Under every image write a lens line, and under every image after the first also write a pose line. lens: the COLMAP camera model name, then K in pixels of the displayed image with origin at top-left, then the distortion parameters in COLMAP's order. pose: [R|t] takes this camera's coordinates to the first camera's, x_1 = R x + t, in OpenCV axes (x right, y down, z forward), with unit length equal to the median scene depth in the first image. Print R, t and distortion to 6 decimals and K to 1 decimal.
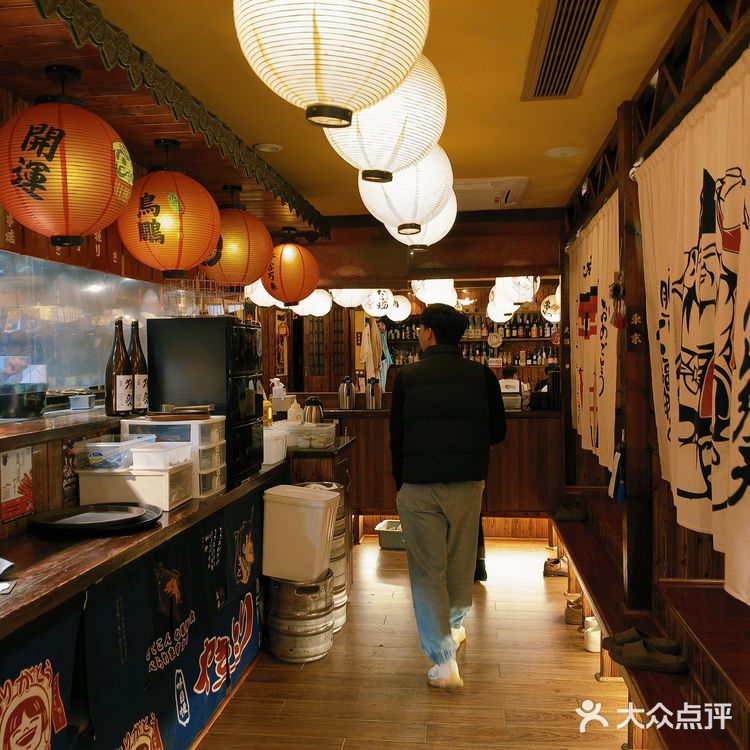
lens RADIAL K [[755.9, 0, 375.0], [0, 755.9, 375.0], [0, 0, 1]] dist [0.138842, -0.244730]
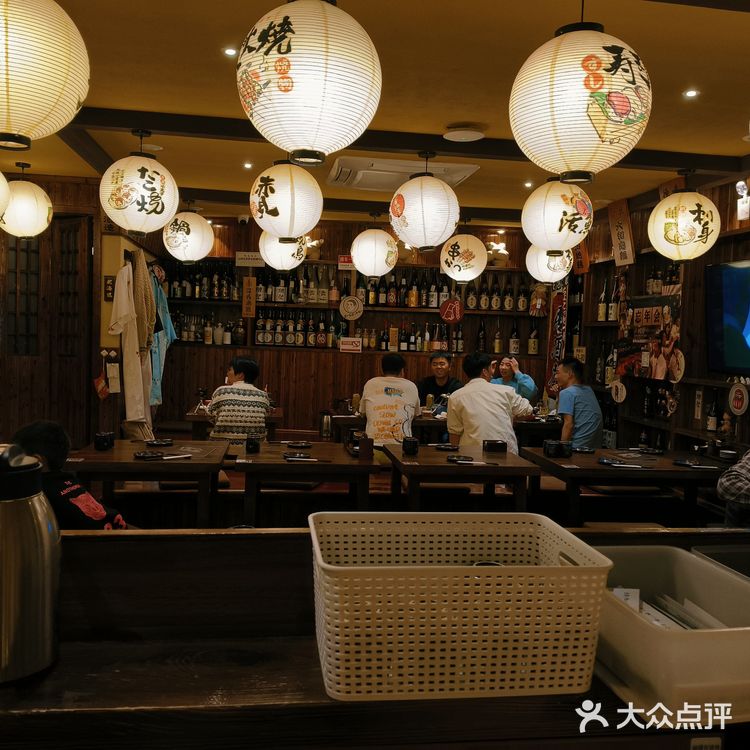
lens RADIAL K [[755.9, 0, 375.0], [0, 755.9, 375.0], [0, 0, 1]] dist [0.138842, -0.244730]
pose [[0.962699, 0.030844, 0.268809, 0.013896], [-0.039188, 0.998901, 0.025726, -0.008515], [-0.267720, -0.035300, 0.962850, 0.407098]]
